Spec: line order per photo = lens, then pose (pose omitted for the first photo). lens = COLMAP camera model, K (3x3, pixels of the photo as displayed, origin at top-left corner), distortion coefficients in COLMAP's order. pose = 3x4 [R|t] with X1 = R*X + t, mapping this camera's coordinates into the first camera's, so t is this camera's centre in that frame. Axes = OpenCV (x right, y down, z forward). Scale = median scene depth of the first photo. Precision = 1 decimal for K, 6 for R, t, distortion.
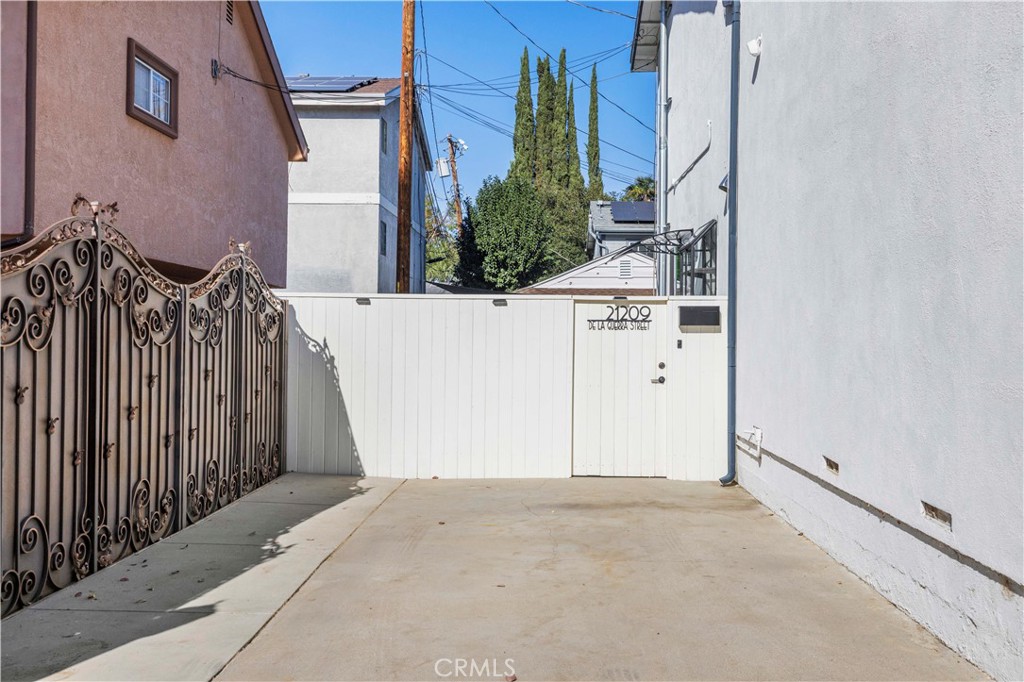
lens RADIAL K [[1020.4, 0, 512.0], [0, 1020.4, 341.0], [0, 0, 1]] dist [0.150395, 0.002475]
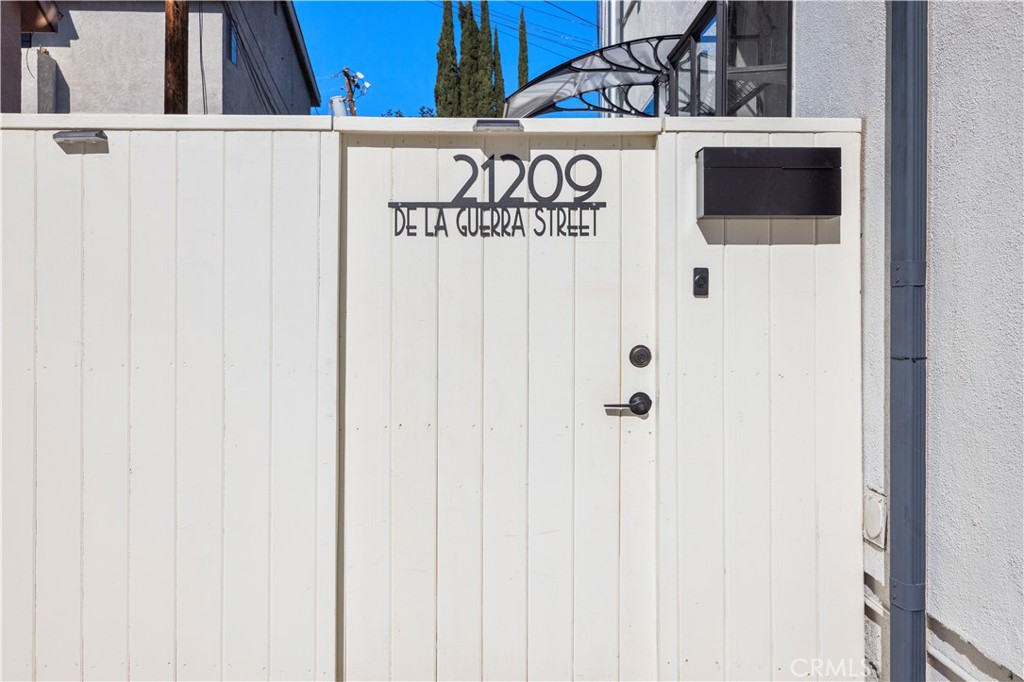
lens RADIAL K [[991.1, 0, 512.2], [0, 991.1, 317.9], [0, 0, 1]] dist [-0.004660, -0.000411]
pose [[0.998224, -0.008245, 0.058997, 0.061569], [0.008277, 0.999966, -0.000294, 0.008529], [-0.058992, 0.000781, 0.998258, 0.476700]]
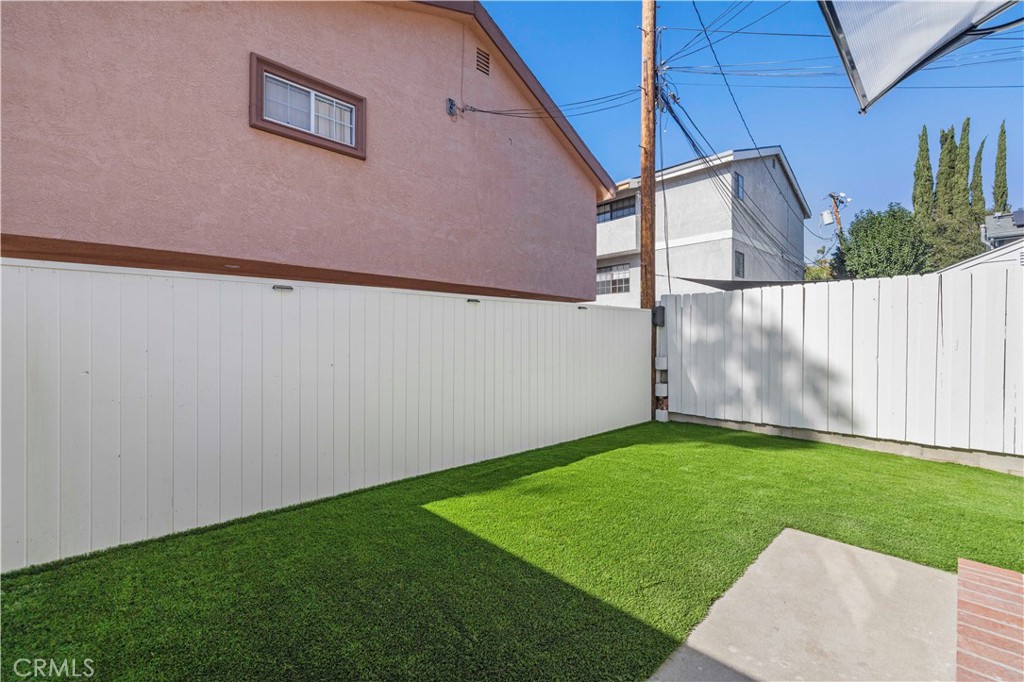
lens RADIAL K [[423.3, 0, 507.6], [0, 423.3, 345.6], [0, 0, 1]] dist [0.009286, 0.000339]
pose [[0.706191, 0.006225, -0.707994, 0.095799], [0.001247, 0.999949, 0.010036, -0.000231], [0.708020, -0.007970, 0.706147, 0.709062]]
